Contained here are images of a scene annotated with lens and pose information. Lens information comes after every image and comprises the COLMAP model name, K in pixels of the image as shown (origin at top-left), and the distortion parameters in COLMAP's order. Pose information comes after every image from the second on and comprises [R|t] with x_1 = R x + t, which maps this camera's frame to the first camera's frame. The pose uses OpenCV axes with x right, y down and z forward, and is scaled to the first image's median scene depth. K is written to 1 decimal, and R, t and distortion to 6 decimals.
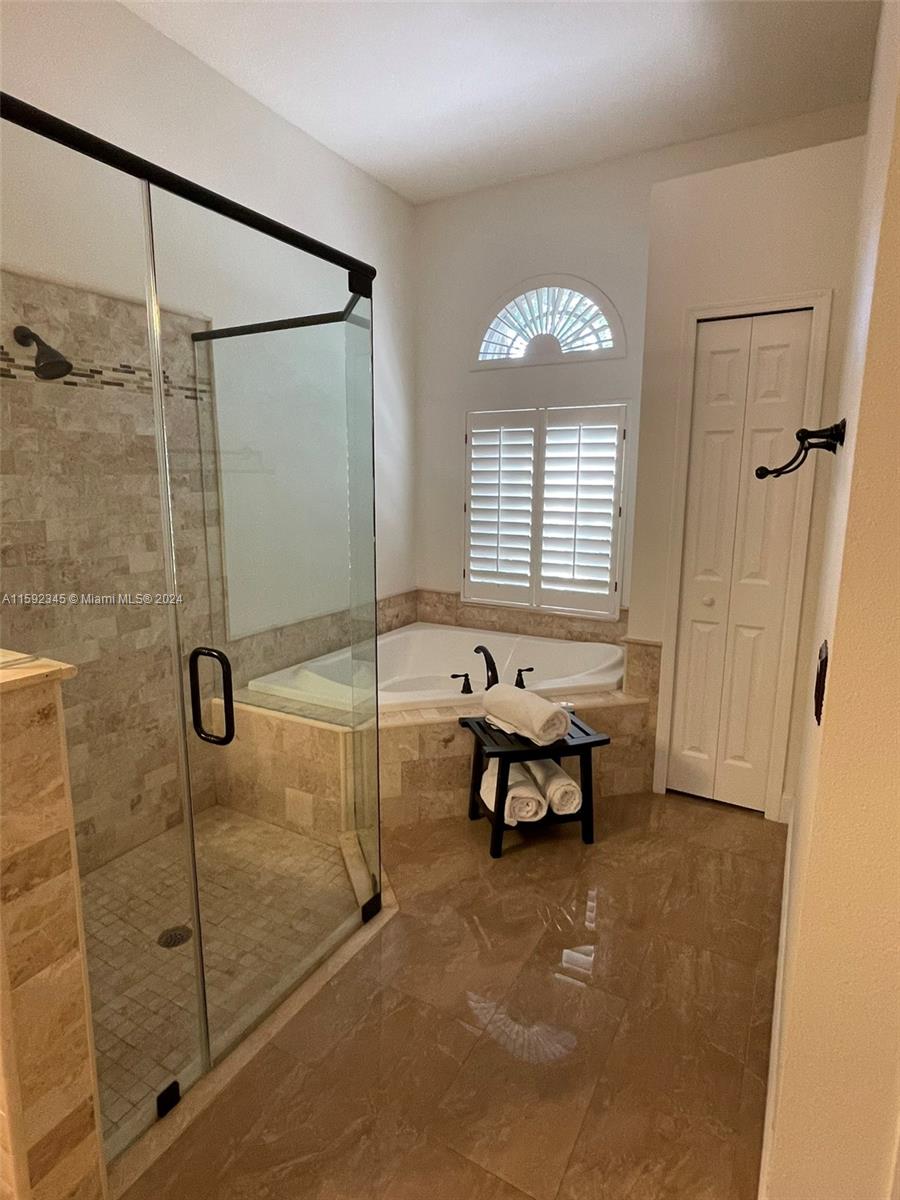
lens RADIAL K [[647.7, 0, 445.5], [0, 647.7, 596.4], [0, 0, 1]] dist [-0.008711, -0.005917]
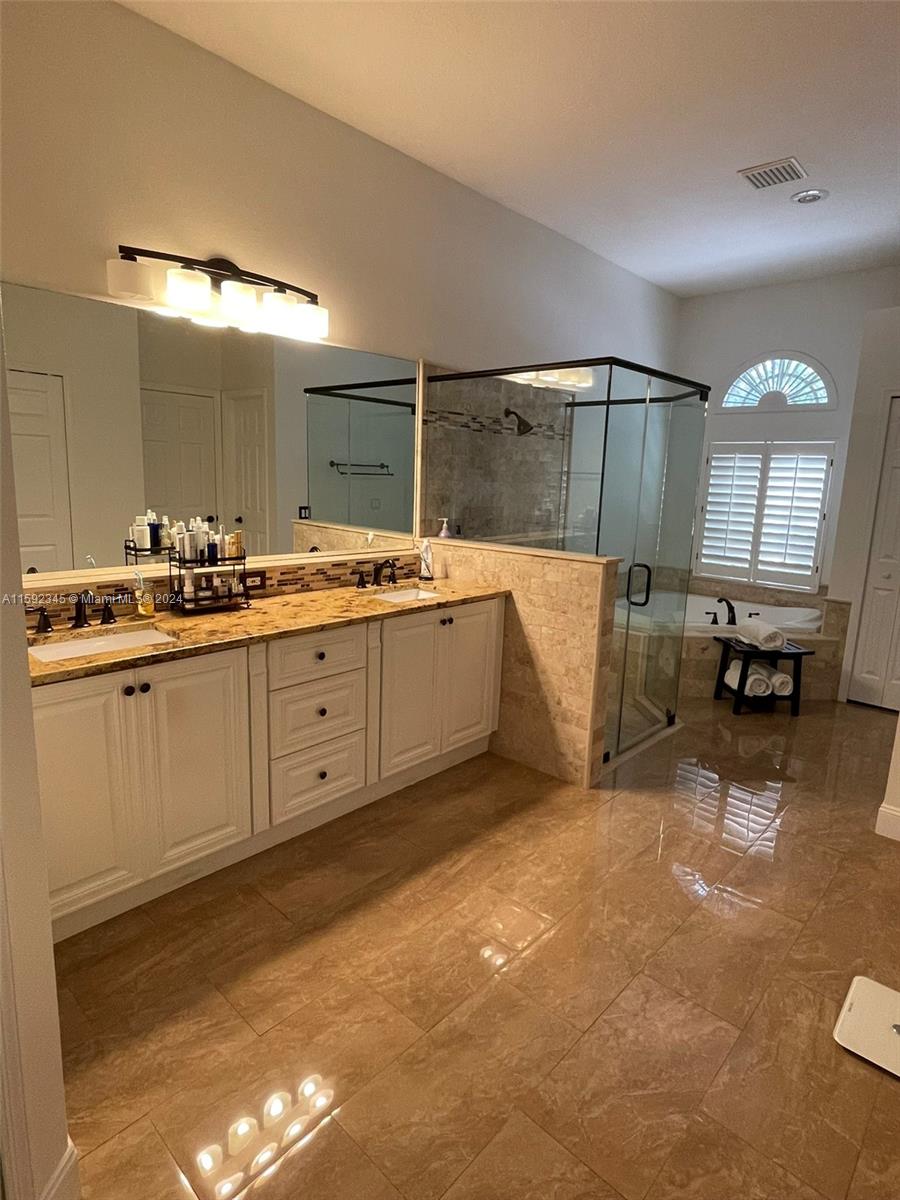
lens RADIAL K [[647.7, 0, 446.5], [0, 647.7, 590.5], [0, 0, 1]] dist [-0.008711, -0.005917]
pose [[0.971092, 0.070211, -0.228145, -0.245543], [-0.071547, 0.997434, 0.002423, 0.105795], [0.227730, 0.013970, 0.973624, -0.690671]]
